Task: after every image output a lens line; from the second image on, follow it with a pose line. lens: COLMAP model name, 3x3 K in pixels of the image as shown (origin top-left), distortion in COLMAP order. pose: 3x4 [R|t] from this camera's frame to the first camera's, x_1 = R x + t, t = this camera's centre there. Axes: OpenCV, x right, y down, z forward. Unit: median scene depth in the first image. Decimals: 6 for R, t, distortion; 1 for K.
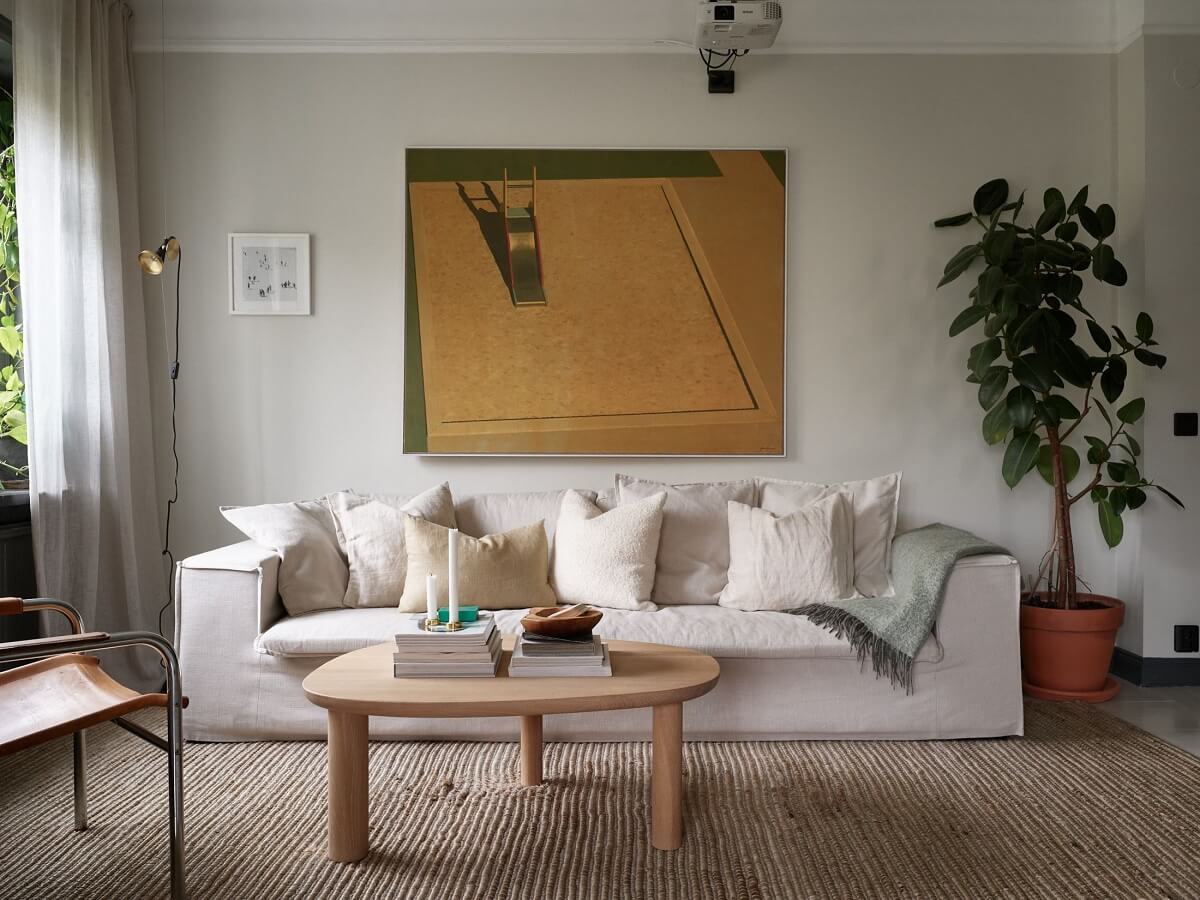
lens RADIAL K [[1039.4, 0, 590.6], [0, 1039.4, 446.6], [0, 0, 1]] dist [-0.031904, 0.031026]
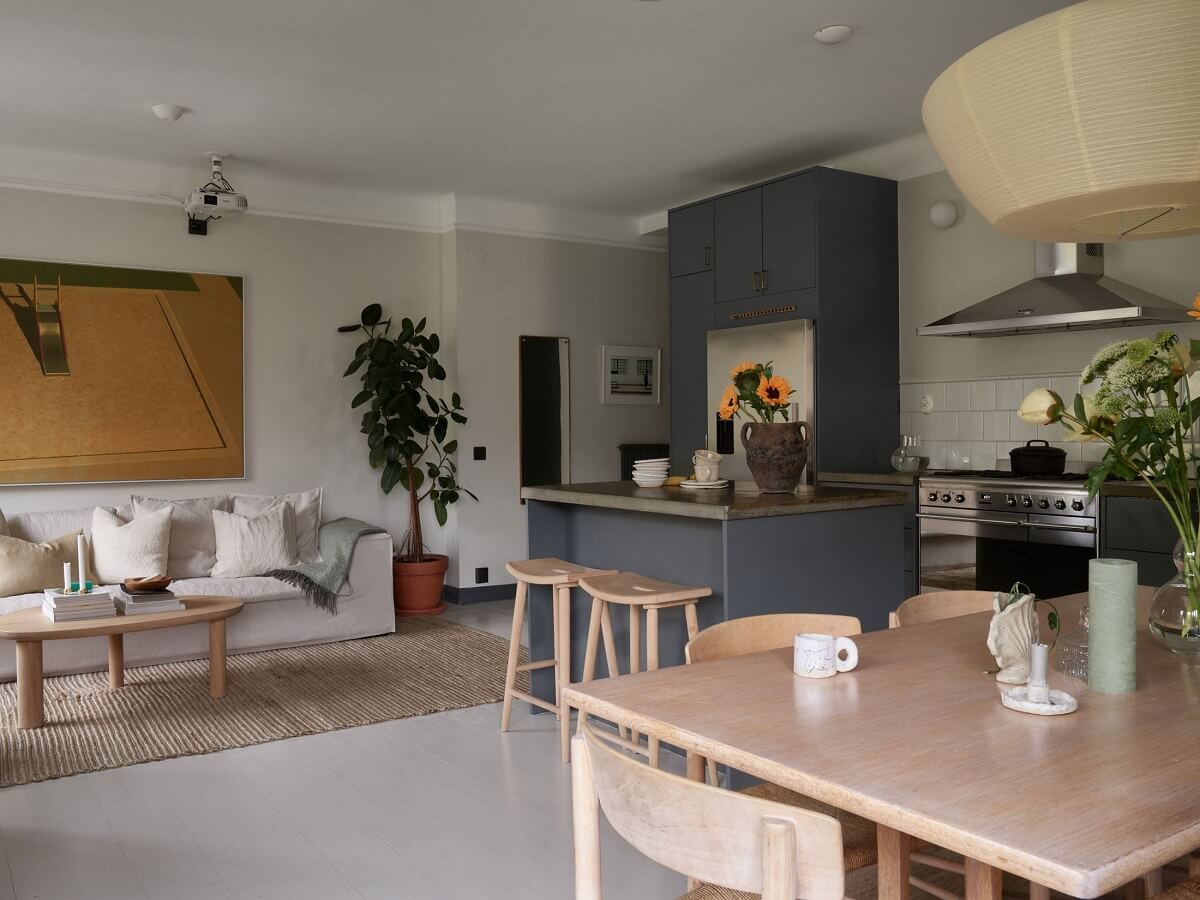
lens RADIAL K [[1039.4, 0, 596.3], [0, 1039.4, 446.7], [0, 0, 1]] dist [-0.031904, 0.031026]
pose [[0.829113, -0.015657, 0.558862, -0.254678], [0.013062, 0.999877, 0.008634, -0.047511], [-0.558929, 0.000141, 0.829216, -0.596276]]
